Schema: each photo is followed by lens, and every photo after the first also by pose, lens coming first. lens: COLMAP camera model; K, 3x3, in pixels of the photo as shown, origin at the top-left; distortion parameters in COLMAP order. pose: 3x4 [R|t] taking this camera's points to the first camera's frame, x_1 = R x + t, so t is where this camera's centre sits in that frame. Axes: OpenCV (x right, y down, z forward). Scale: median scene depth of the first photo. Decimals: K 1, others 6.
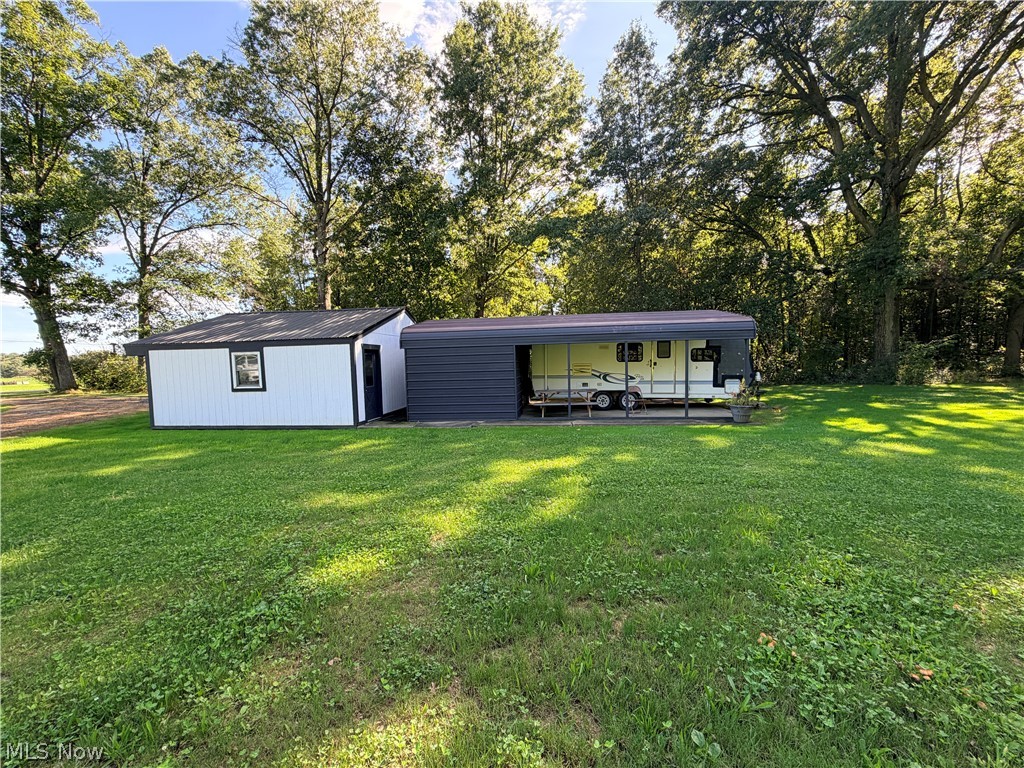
lens RADIAL K [[405.9, 0, 512.0], [0, 405.9, 384.0], [0, 0, 1]] dist [0.001944, 0.000296]
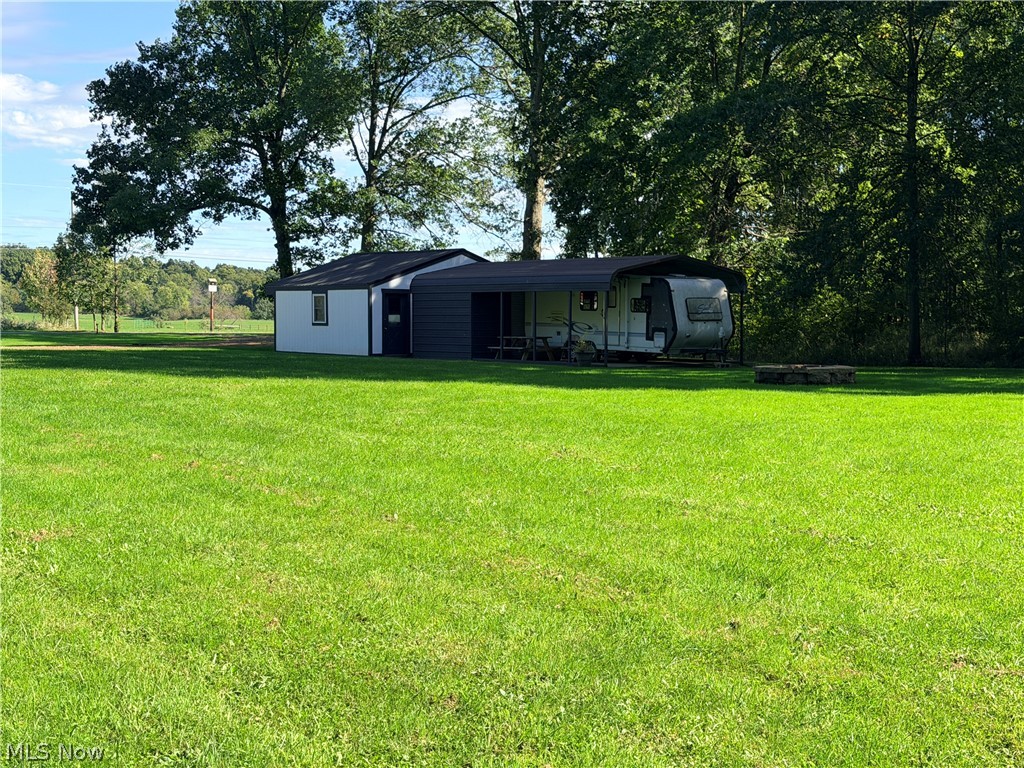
lens RADIAL K [[1438.1, 0, 512.0], [0, 1438.1, 384.0], [0, 0, 1]] dist [0.003676, 0.001429]
pose [[0.715806, 0.061953, -0.695546, 2.493879], [-0.063693, 0.997697, 0.023317, 0.049148], [0.695388, 0.027611, 0.718103, -1.527512]]
